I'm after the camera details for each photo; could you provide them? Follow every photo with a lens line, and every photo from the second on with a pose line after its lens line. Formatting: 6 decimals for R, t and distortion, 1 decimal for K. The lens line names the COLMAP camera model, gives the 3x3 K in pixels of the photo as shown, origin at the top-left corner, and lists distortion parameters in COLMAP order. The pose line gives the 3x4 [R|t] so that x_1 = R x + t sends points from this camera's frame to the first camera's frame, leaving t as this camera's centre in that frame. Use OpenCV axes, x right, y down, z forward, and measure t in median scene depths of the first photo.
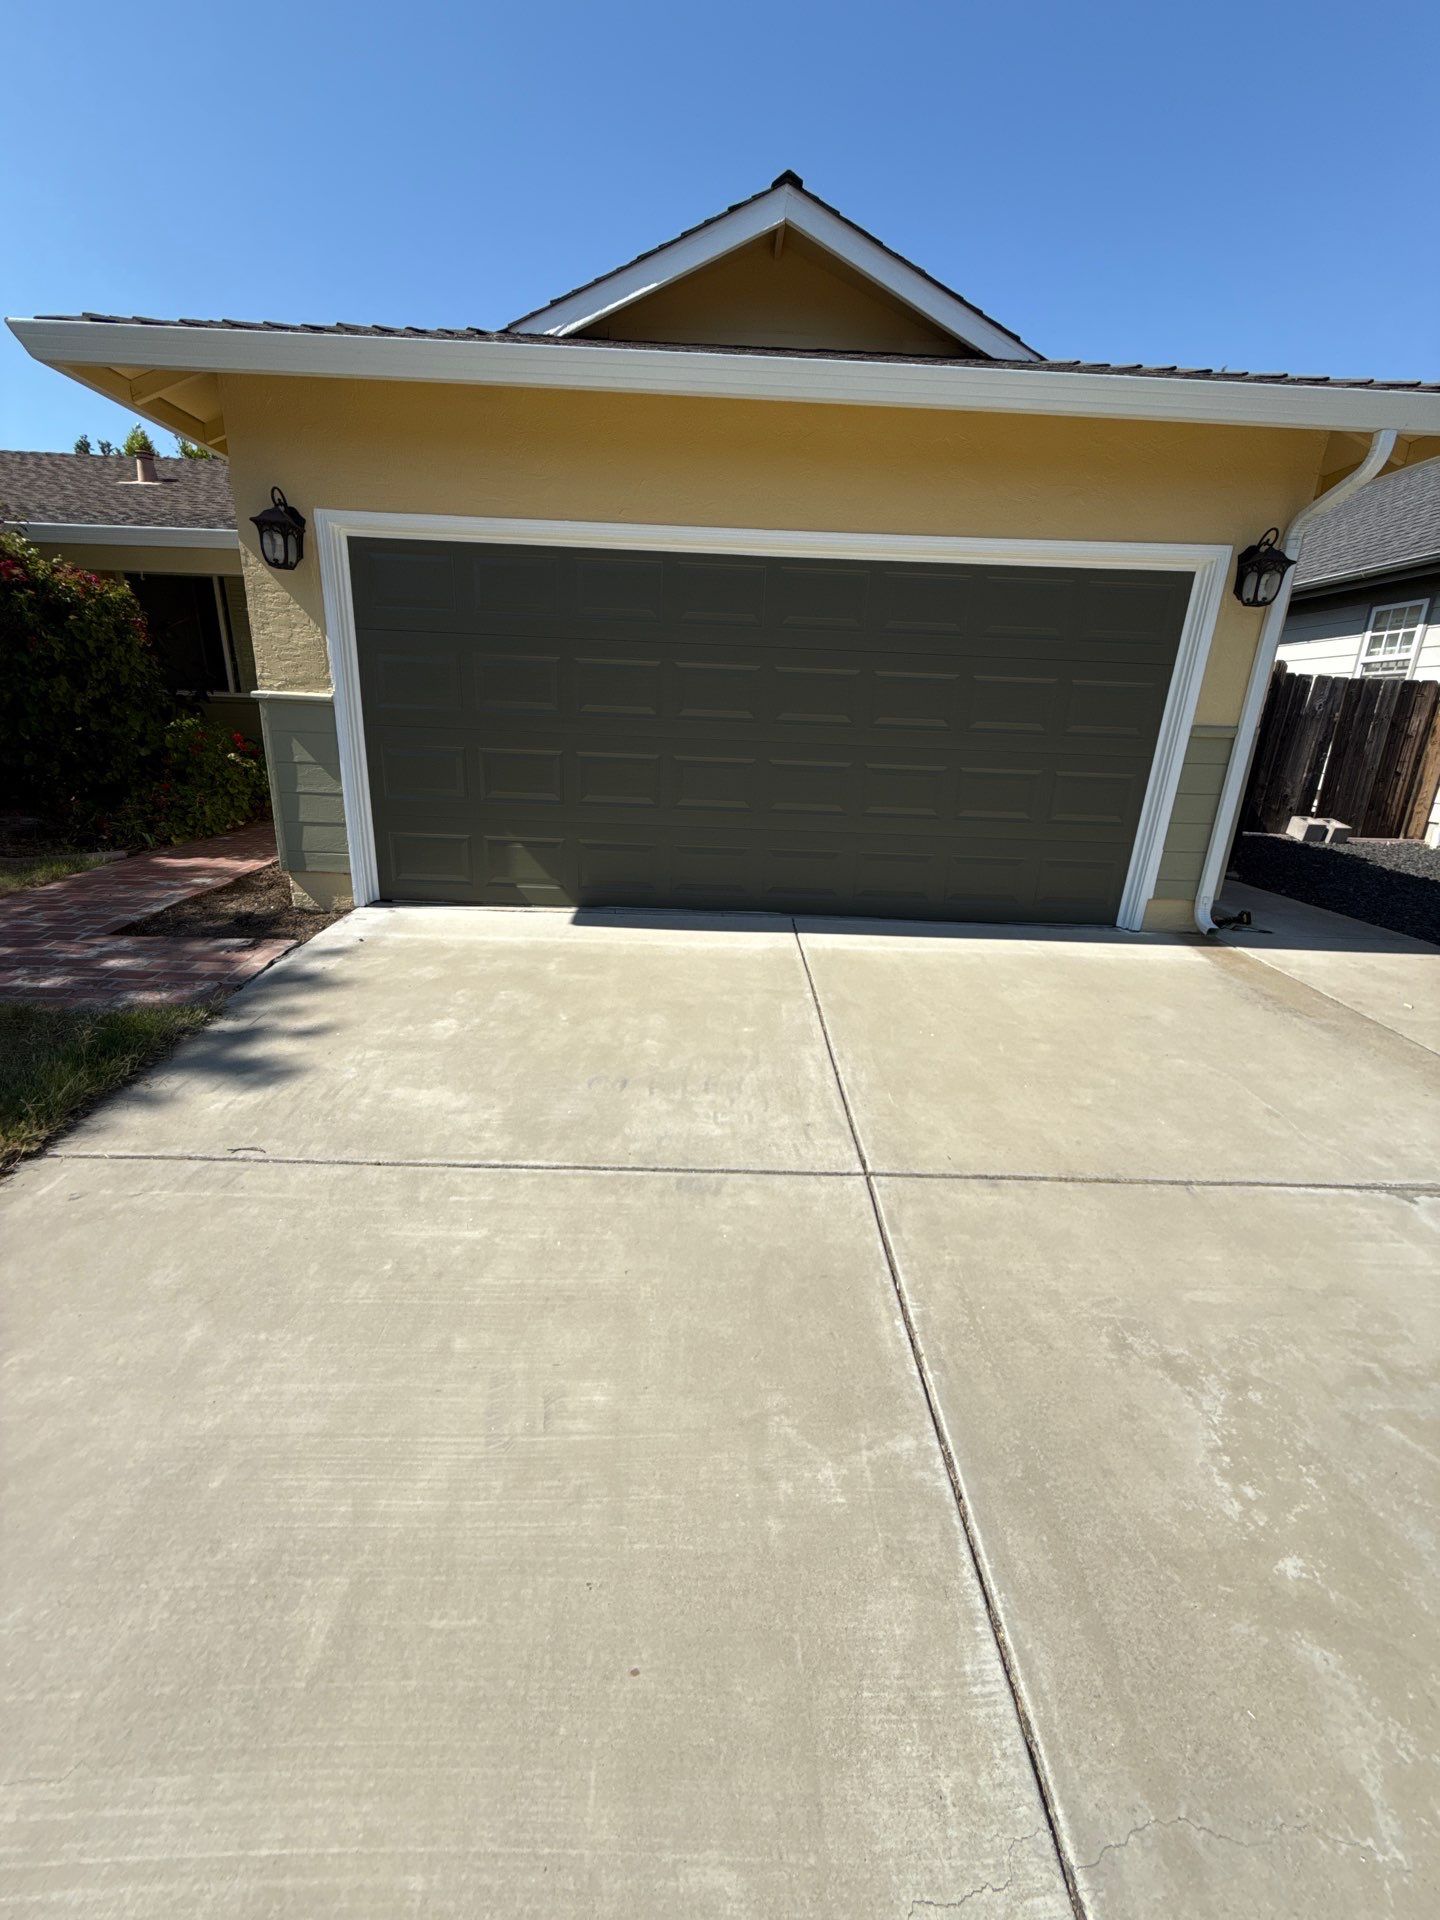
lens RADIAL K [[758.1, 0, 734.1], [0, 758.1, 958.3], [0, 0, 1]] dist [0.001126, -0.000951]
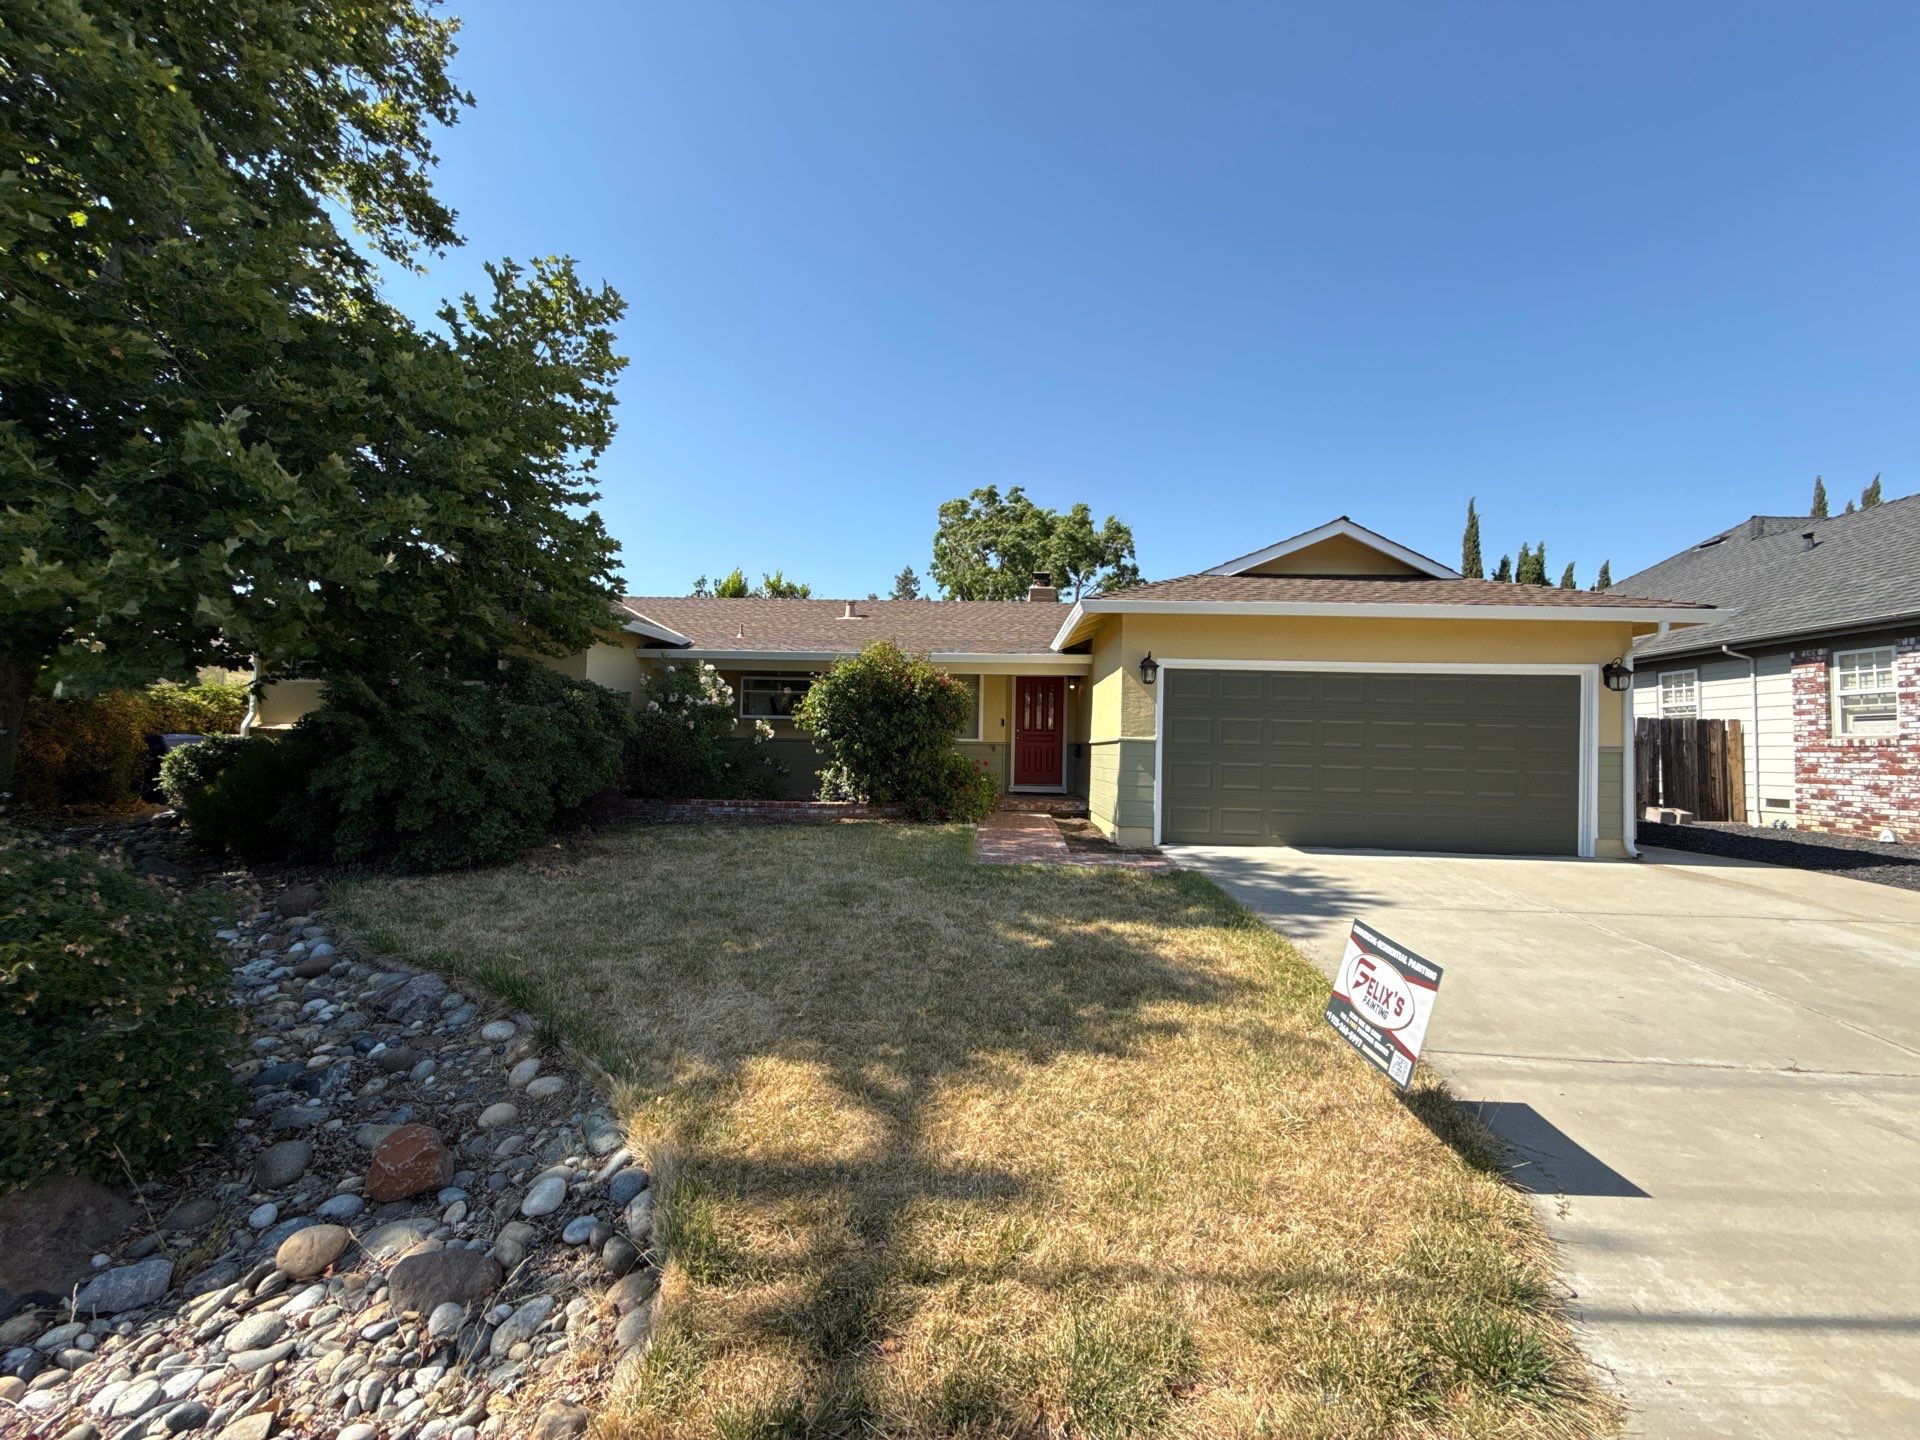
lens RADIAL K [[758.1, 0, 970.6], [0, 758.1, 716.6], [0, 0, 1]] dist [0.001126, -0.000951]
pose [[0.998168, -0.016389, -0.058241, -0.907731], [-0.004967, 0.937163, -0.348856, 0.313391], [0.060299, 0.348507, 0.935365, -0.963942]]
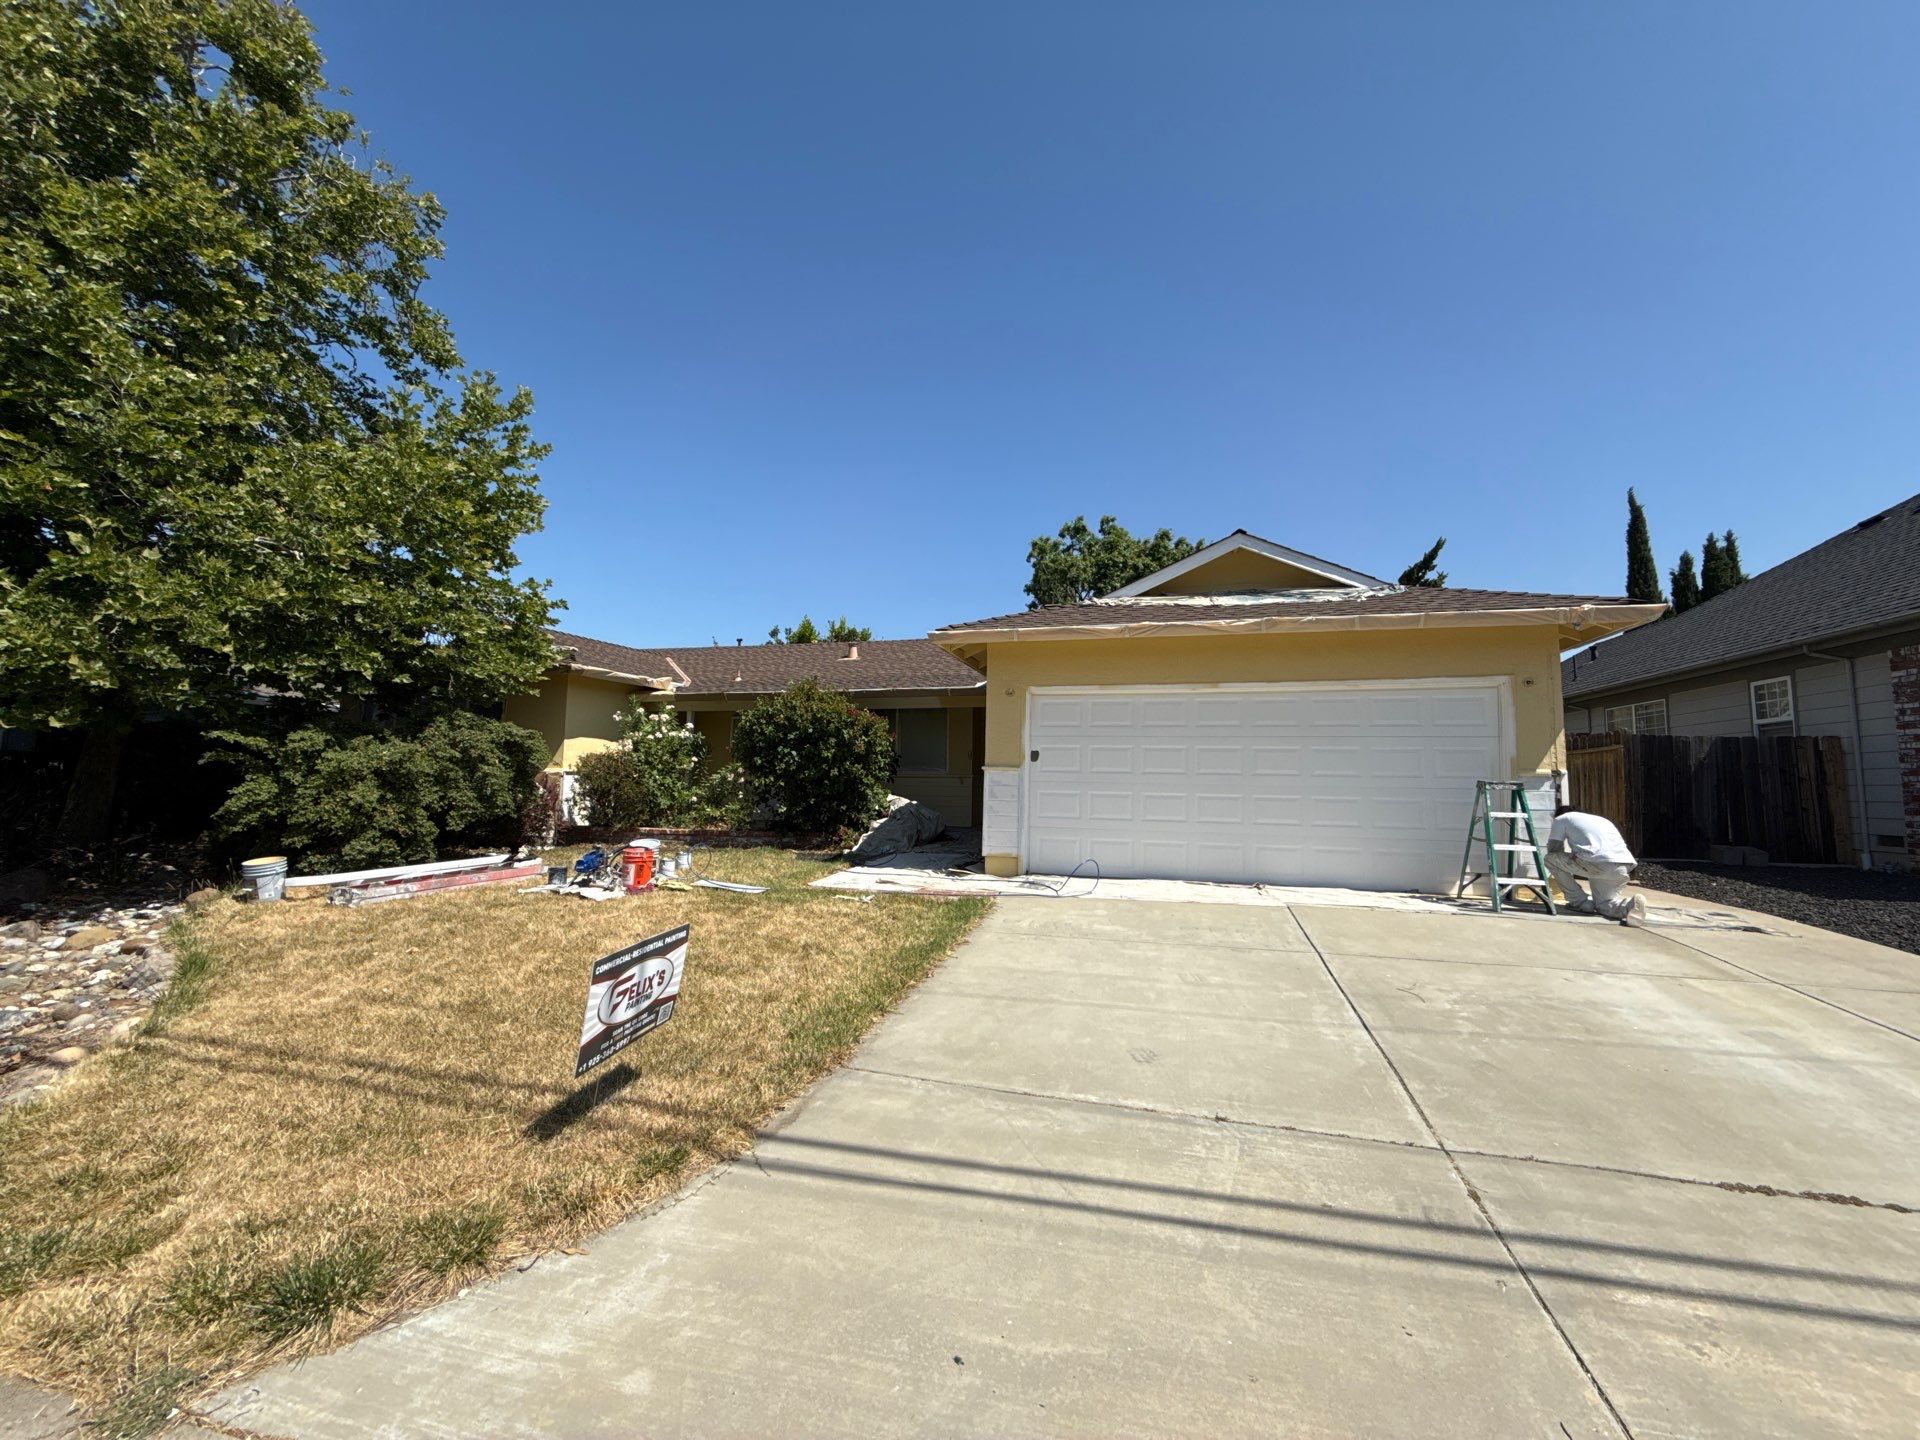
lens RADIAL K [[758.1, 0, 970.1], [0, 758.1, 727.1], [0, 0, 1]] dist [0.001126, -0.000951]
pose [[0.960427, -0.042381, -0.275288, -0.096735], [-0.066588, 0.924760, -0.374680, 0.322055], [0.270455, 0.378183, 0.885343, -0.867978]]
